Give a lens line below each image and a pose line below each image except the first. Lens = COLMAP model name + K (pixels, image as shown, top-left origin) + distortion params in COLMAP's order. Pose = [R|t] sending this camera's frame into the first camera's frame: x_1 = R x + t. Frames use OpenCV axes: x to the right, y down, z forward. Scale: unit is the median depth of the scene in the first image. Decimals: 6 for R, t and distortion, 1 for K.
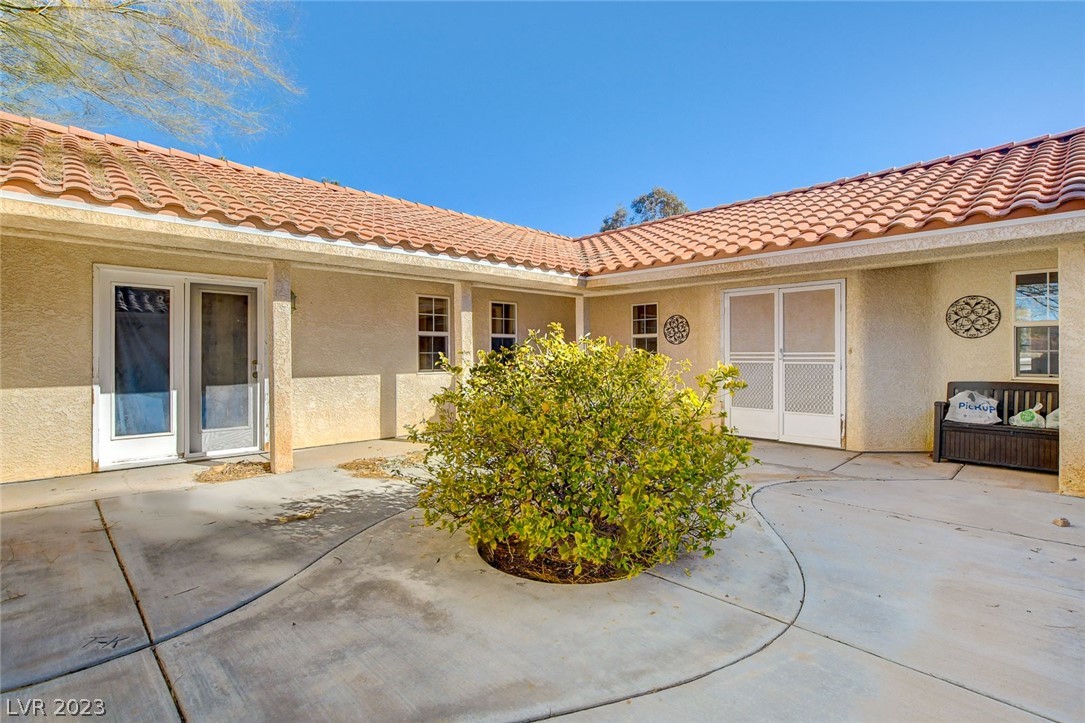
lens RADIAL K [[507.5, 0, 540.9], [0, 507.5, 363.5], [0, 0, 1]] dist [-0.019124, 0.000384]
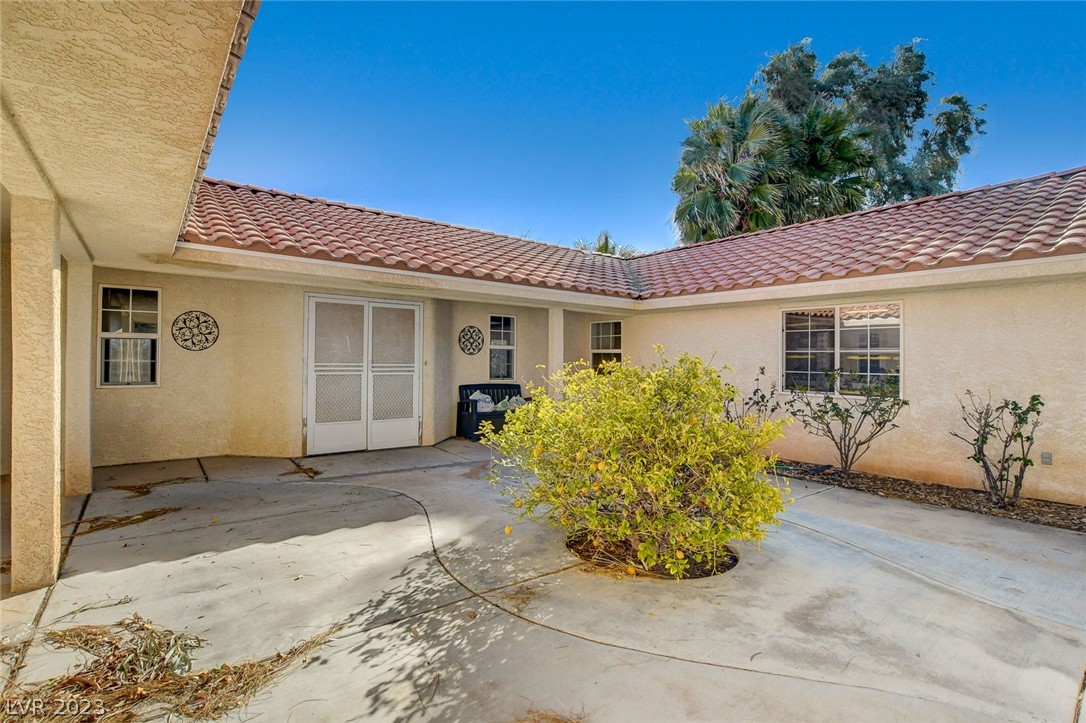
lens RADIAL K [[508.0, 0, 541.4], [0, 508.0, 363.5], [0, 0, 1]] dist [-0.019124, 0.000384]
pose [[0.116470, 0.001290, 0.993193, -0.559778], [0.007818, 0.999967, -0.002216, -0.019148], [-0.993163, 0.008023, 0.116456, 0.583989]]
